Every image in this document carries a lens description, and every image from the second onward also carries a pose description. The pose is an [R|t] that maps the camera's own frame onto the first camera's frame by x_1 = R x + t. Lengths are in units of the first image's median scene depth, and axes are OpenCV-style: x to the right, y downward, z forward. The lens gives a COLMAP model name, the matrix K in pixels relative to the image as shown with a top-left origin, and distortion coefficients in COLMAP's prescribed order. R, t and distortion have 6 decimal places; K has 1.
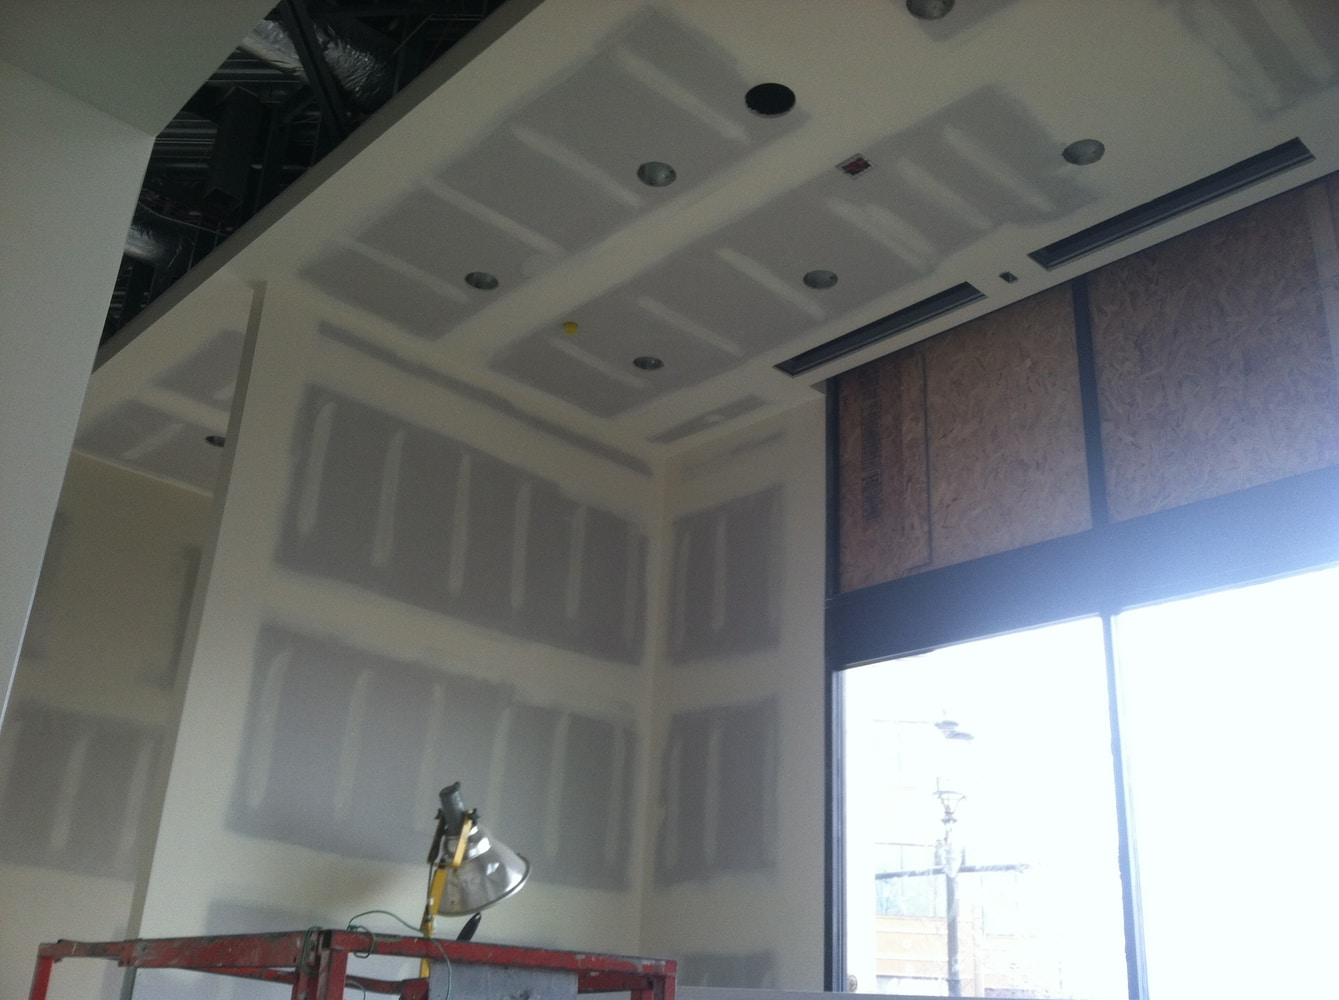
lens RADIAL K [[1301.4, 0, 670.4], [0, 1301.4, 500.8], [0, 0, 1]] dist [-0.010633, 0.000000]
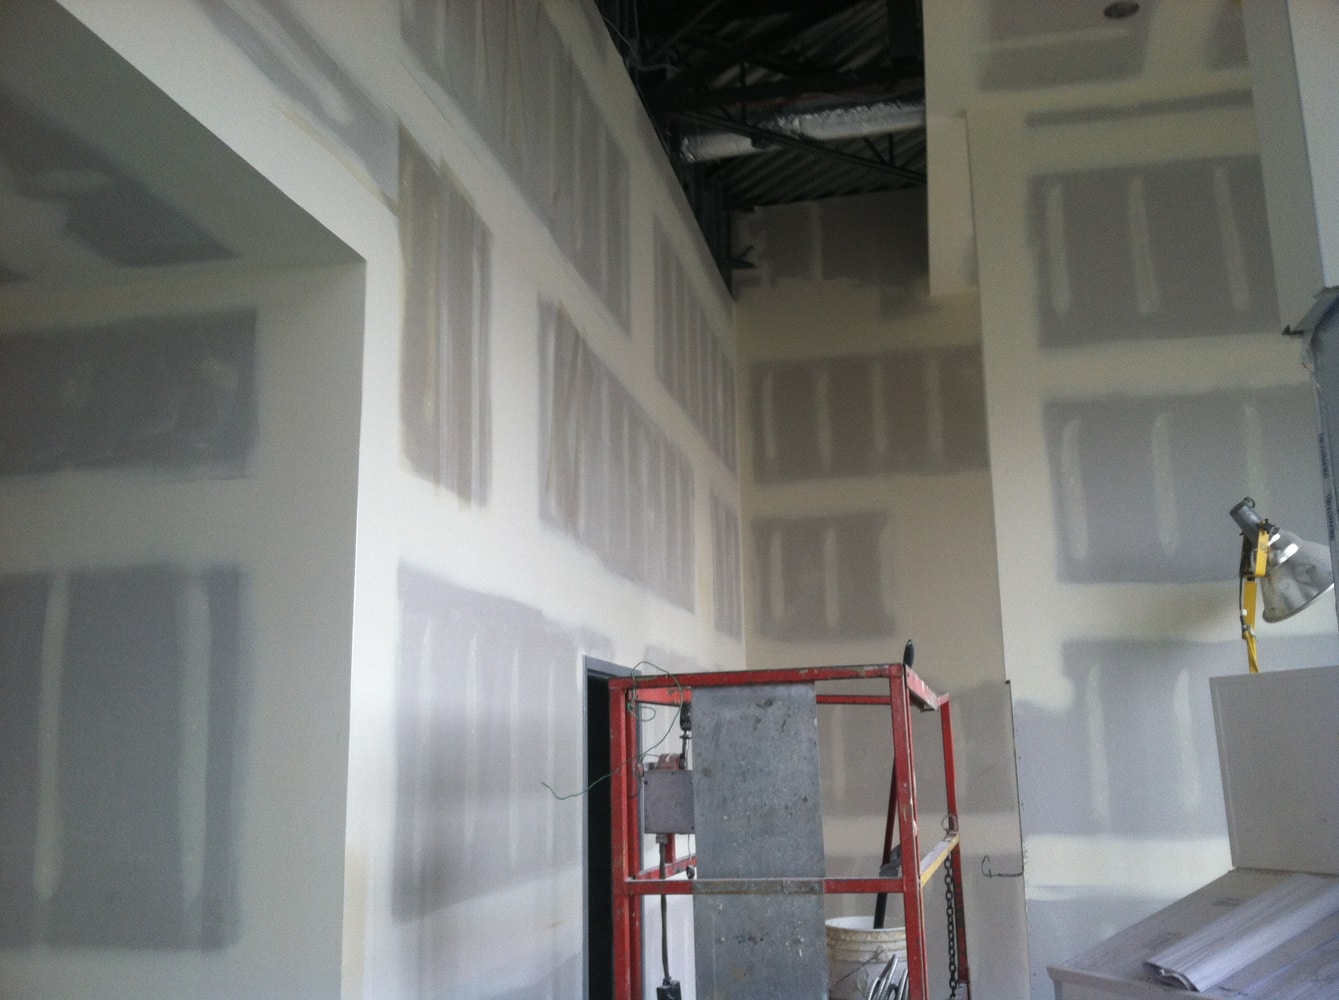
lens RADIAL K [[1301.4, 0, 669.7], [0, 1301.4, 498.3], [0, 0, 1]] dist [-0.010633, 0.000000]
pose [[0.575162, -0.219813, -0.787954, 0.380570], [0.362842, 0.931838, 0.004903, 0.049189], [0.733167, -0.288723, 0.615715, 0.044065]]
